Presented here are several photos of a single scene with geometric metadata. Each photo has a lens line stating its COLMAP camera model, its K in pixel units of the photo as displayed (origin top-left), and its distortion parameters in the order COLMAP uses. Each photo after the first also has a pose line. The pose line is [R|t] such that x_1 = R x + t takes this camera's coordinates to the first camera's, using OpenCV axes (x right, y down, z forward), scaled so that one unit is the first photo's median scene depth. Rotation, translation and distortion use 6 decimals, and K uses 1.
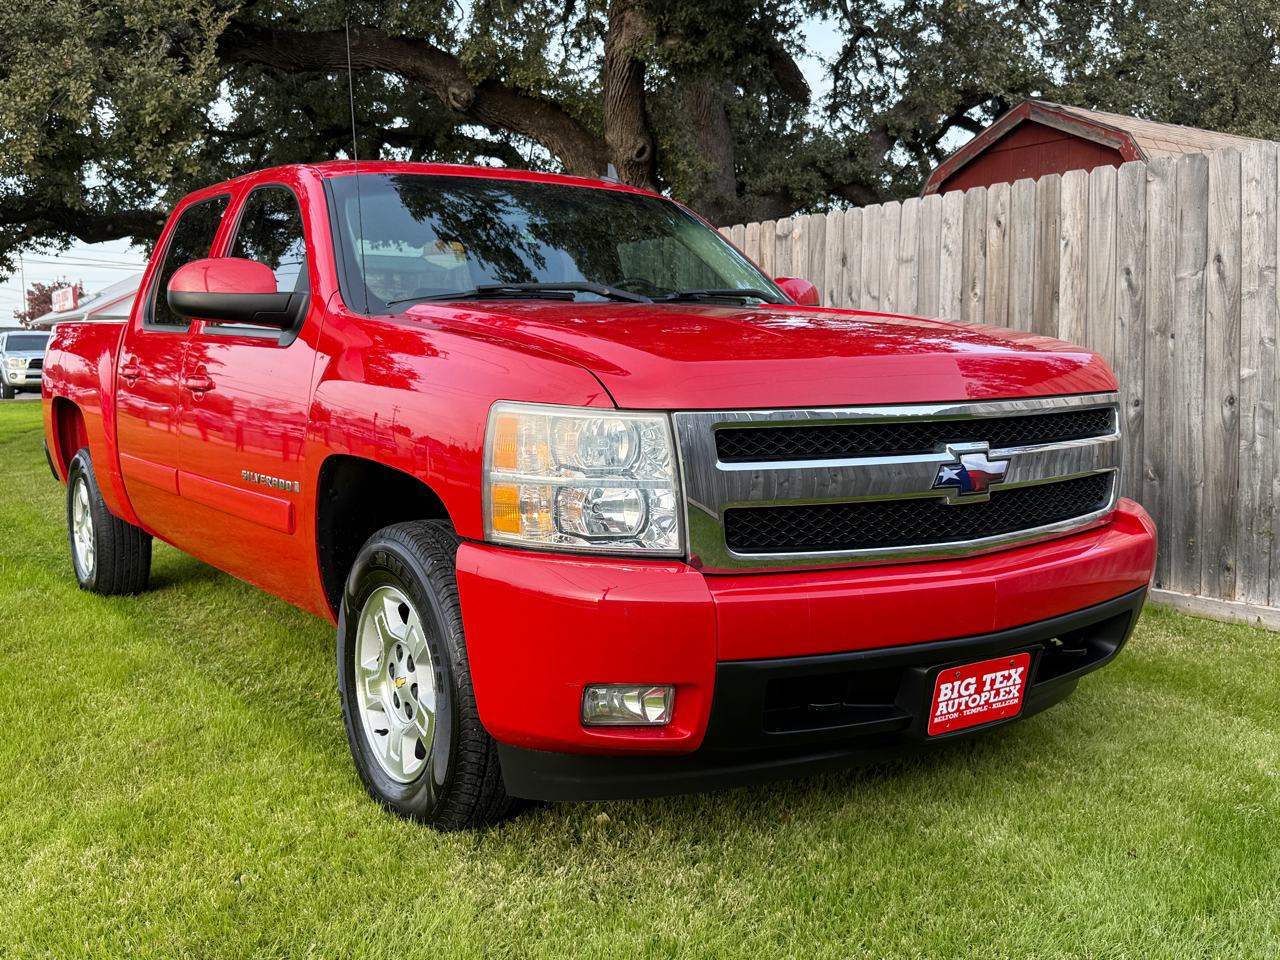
lens RADIAL K [[1224.4, 0, 635.5], [0, 1224.4, 484.7], [0, 0, 1]] dist [0.162528, -0.352280]
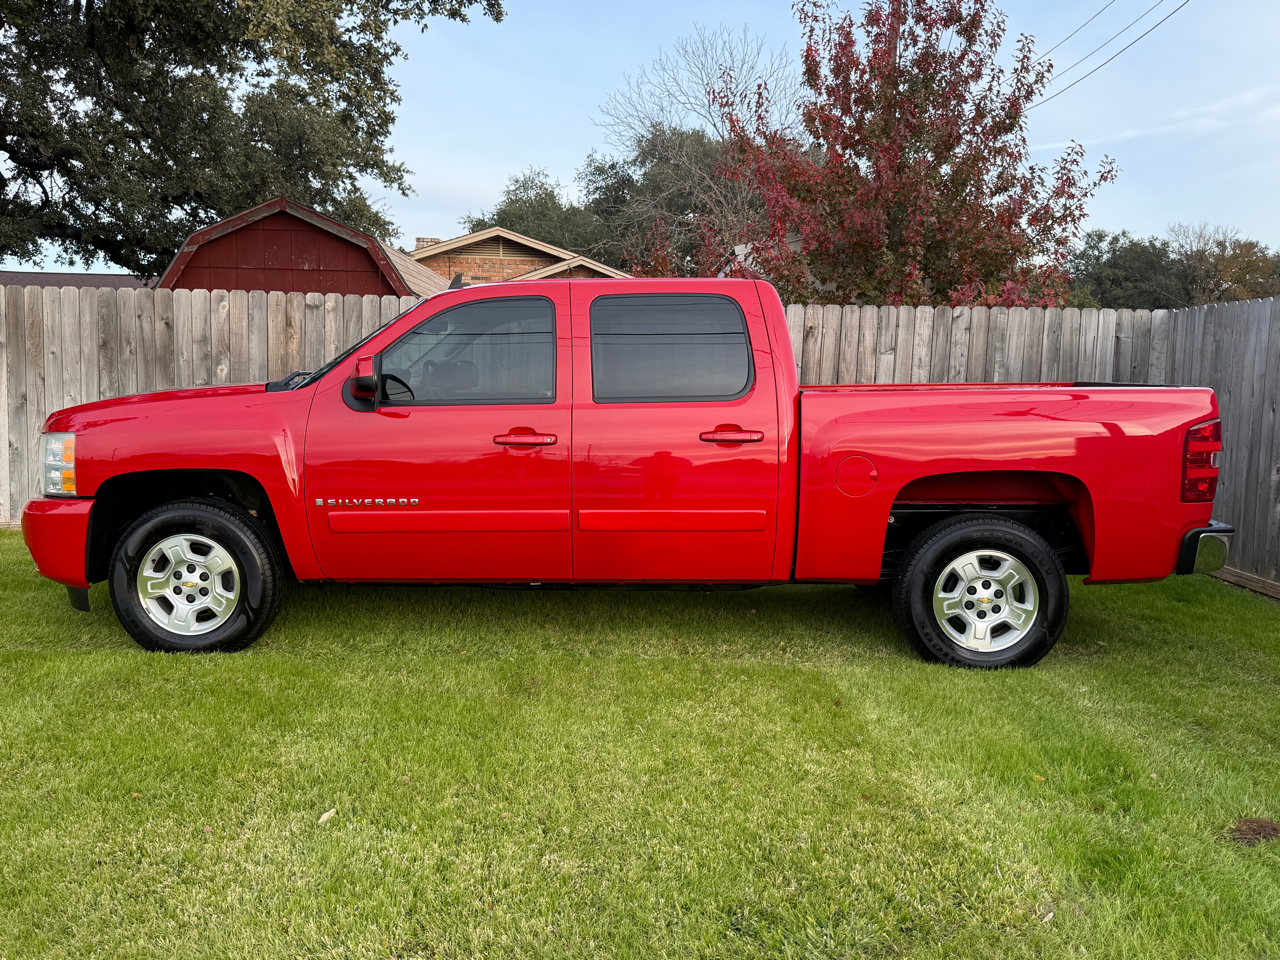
lens RADIAL K [[1094.0, 0, 636.2], [0, 1094.0, 481.2], [0, 0, 1]] dist [0.165584, -0.352699]
pose [[0.555393, -0.055475, 0.829736, -0.863291], [0.056795, 0.997973, 0.028707, -0.037942], [-0.829646, 0.031181, 0.557418, 0.079572]]
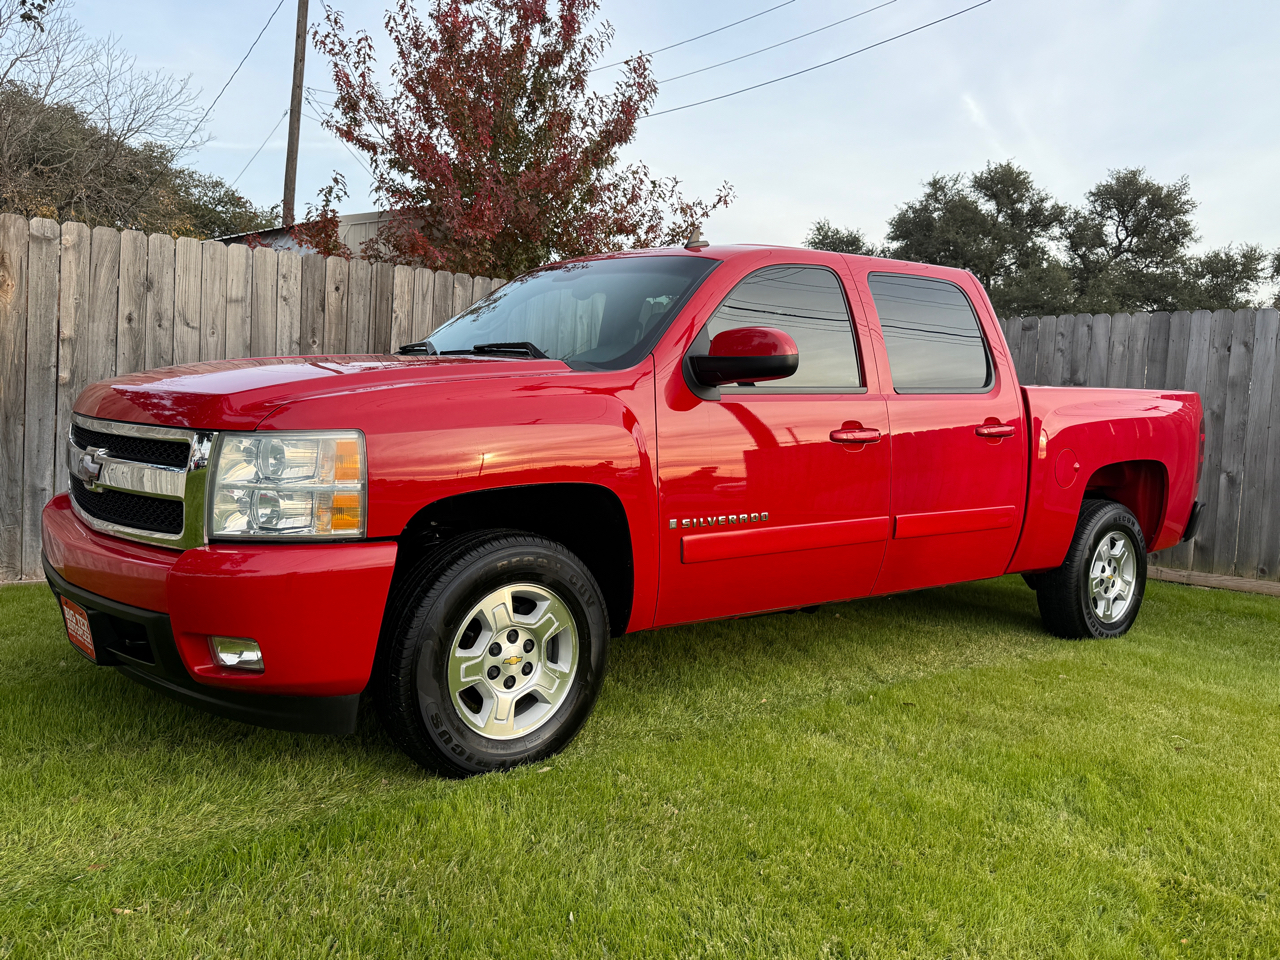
lens RADIAL K [[1094.0, 0, 636.2], [0, 1094.0, 481.2], [0, 0, 1]] dist [0.165584, -0.352699]
pose [[-0.127609, -0.064068, 0.989753, -0.902498], [0.057852, 0.995732, 0.071913, -0.082581], [-0.990136, 0.066436, -0.123357, 0.886427]]
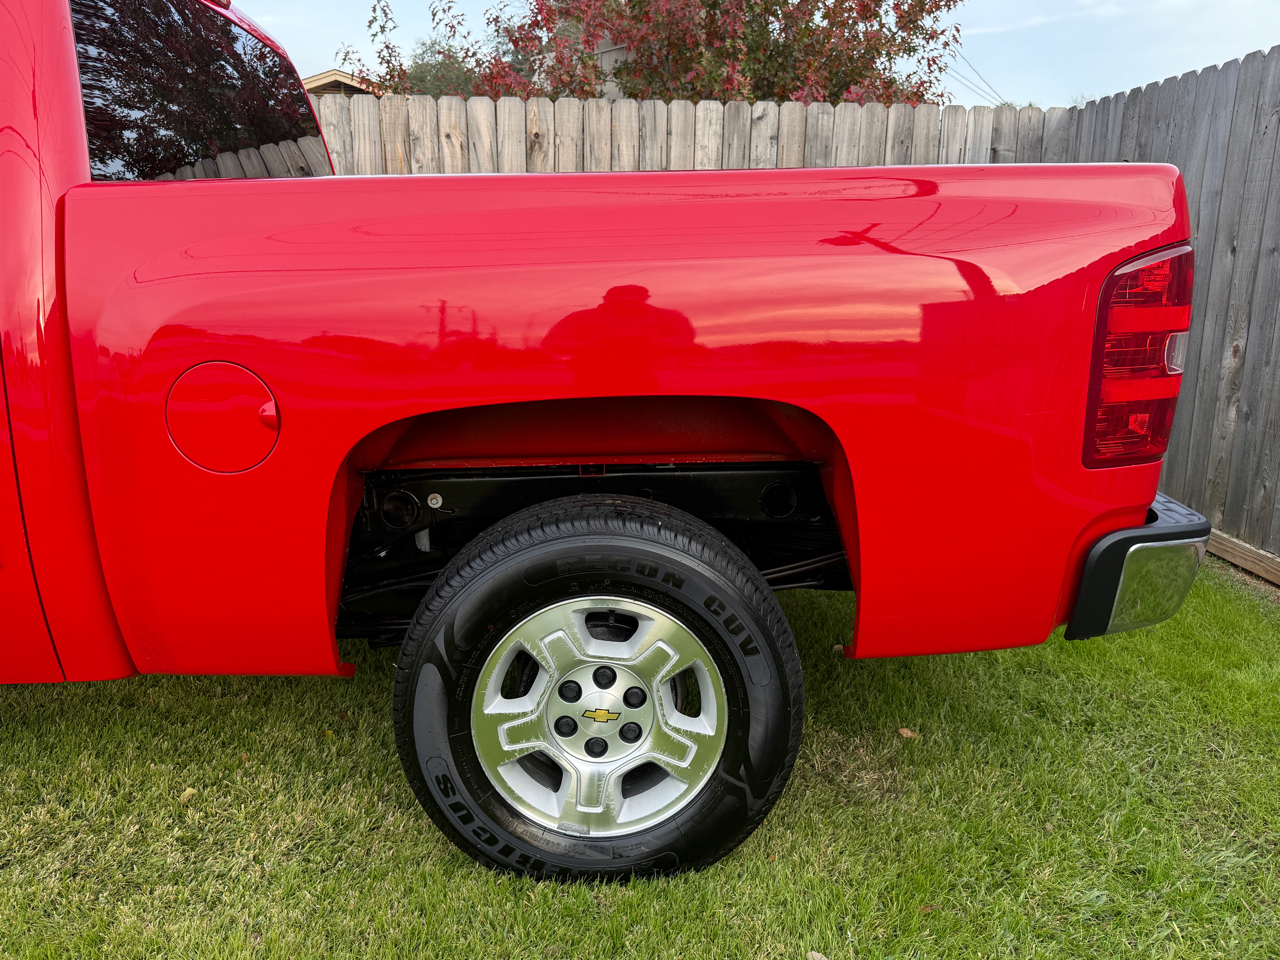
lens RADIAL K [[989.0, 0, 640.6], [0, 989.0, 484.1], [0, 0, 1]] dist [0.099948, -0.219842]
pose [[0.512474, -0.179384, 0.839757, -0.221087], [0.073827, 0.983520, 0.165039, -0.026539], [-0.855523, -0.022582, 0.517272, 0.171763]]
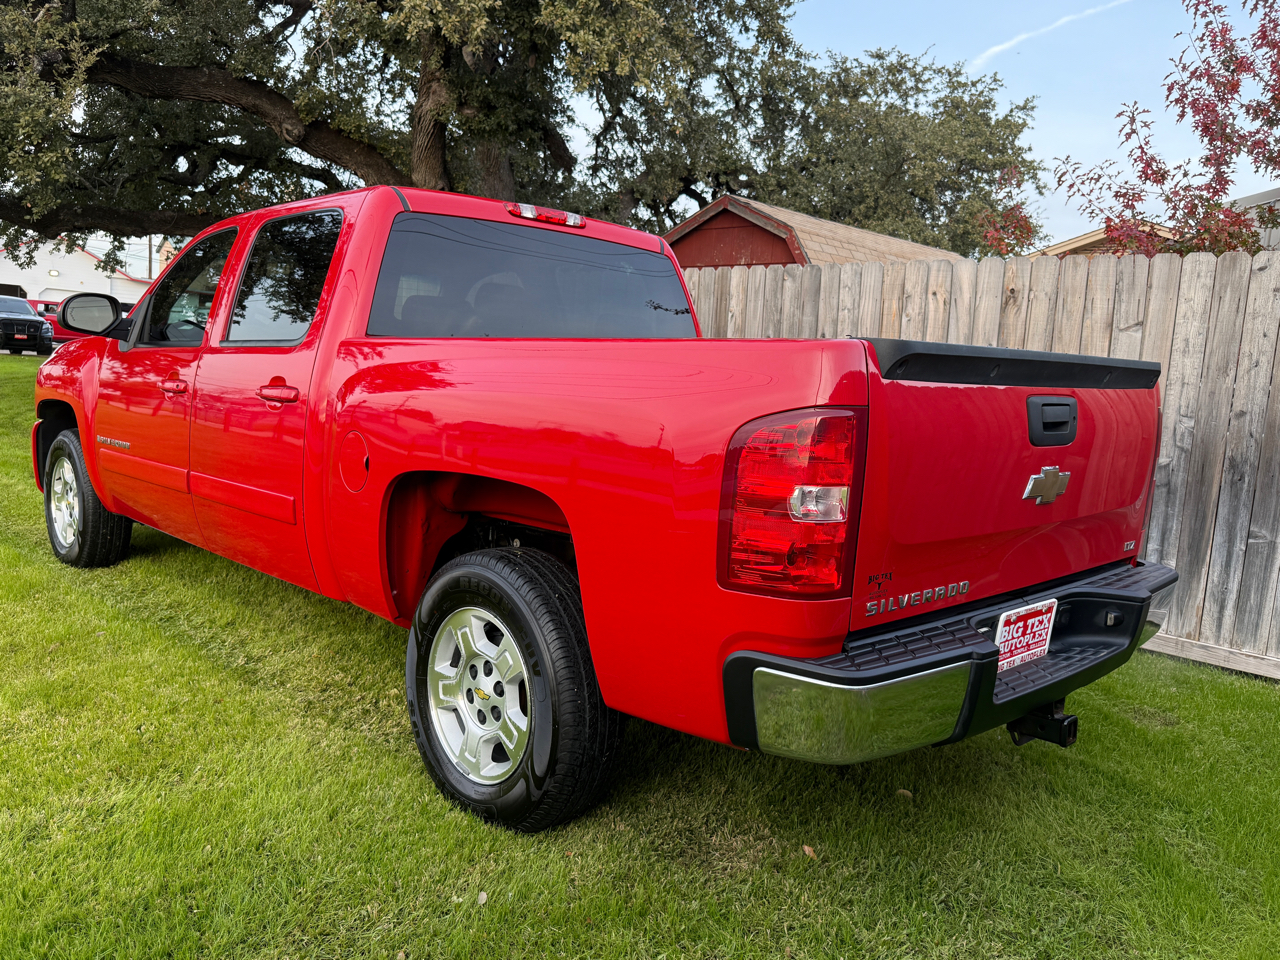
lens RADIAL K [[990.1, 0, 639.1], [0, 990.1, 481.9], [0, 0, 1]] dist [0.064129, -0.091270]
pose [[0.975886, 0.046478, 0.213277, -0.002749], [-0.052228, 0.998406, 0.021402, -0.015174], [-0.211942, -0.032025, 0.976757, -0.126789]]
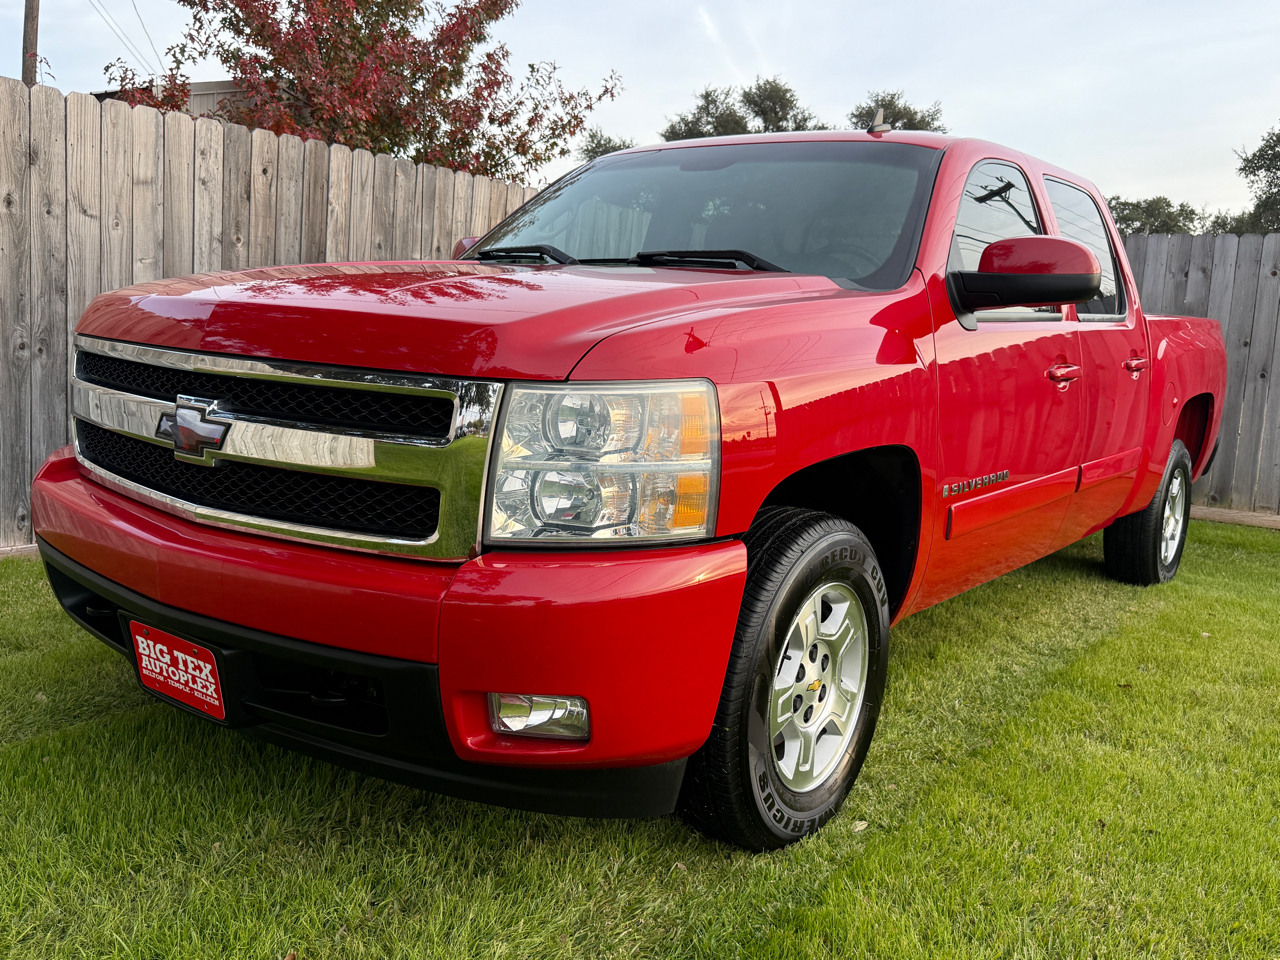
lens RADIAL K [[1108.1, 0, 637.1], [0, 1108.1, 484.9], [0, 0, 1]] dist [0.067136, -0.118979]
pose [[-0.352523, -0.138541, 0.925491, -0.690230], [0.041958, 0.985646, 0.163528, -0.101772], [-0.934862, 0.096479, -0.341650, 1.093403]]
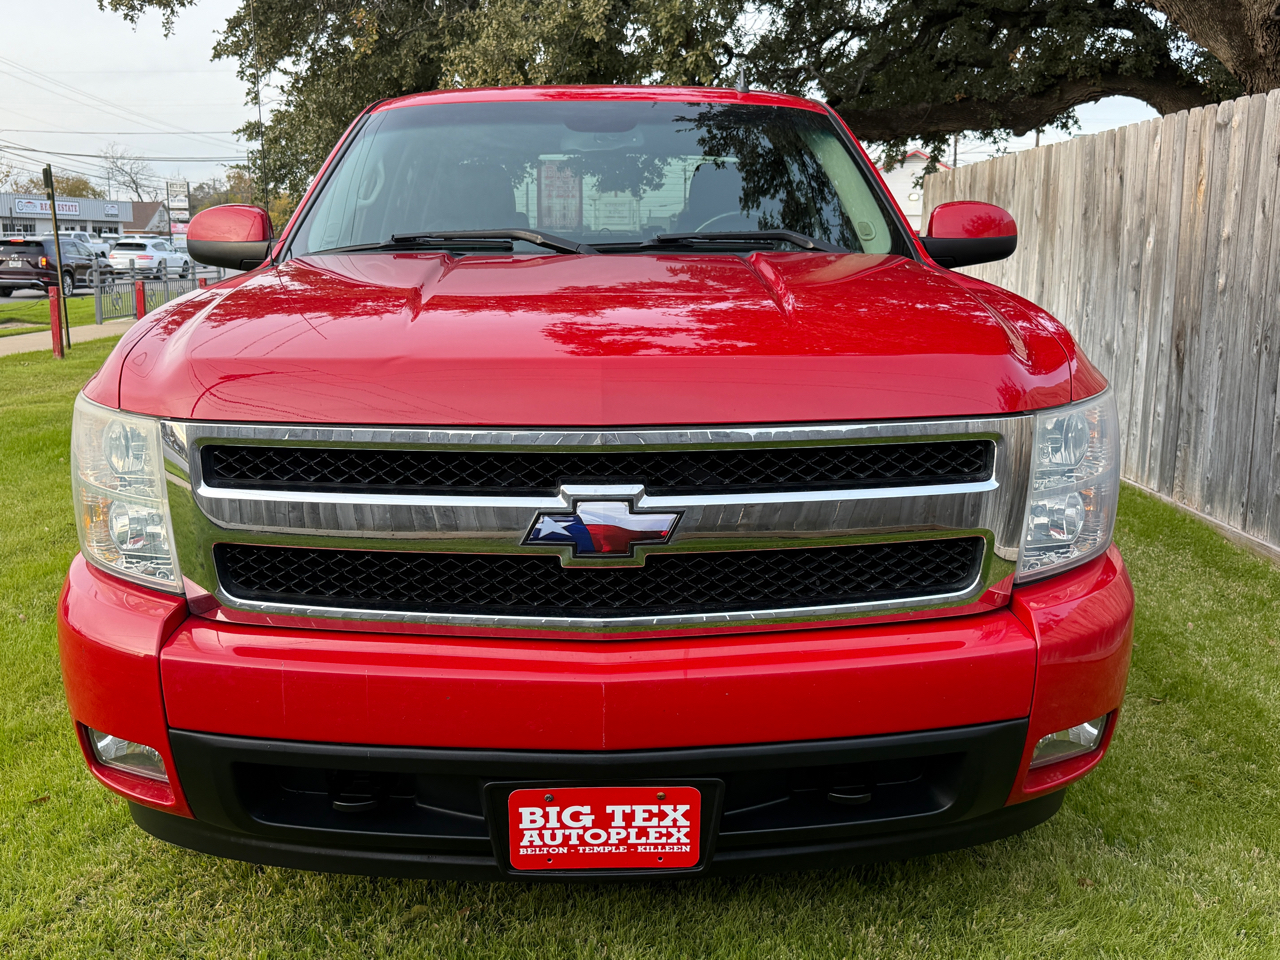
lens RADIAL K [[1255.8, 0, 640.4], [0, 1255.8, 478.0], [0, 0, 1]] dist [0.003854, -0.014301]
pose [[0.841637, 0.102764, -0.530176, 0.316090], [-0.059750, 0.993420, 0.097703, -0.051641], [0.536728, -0.050552, 0.842239, 0.191816]]
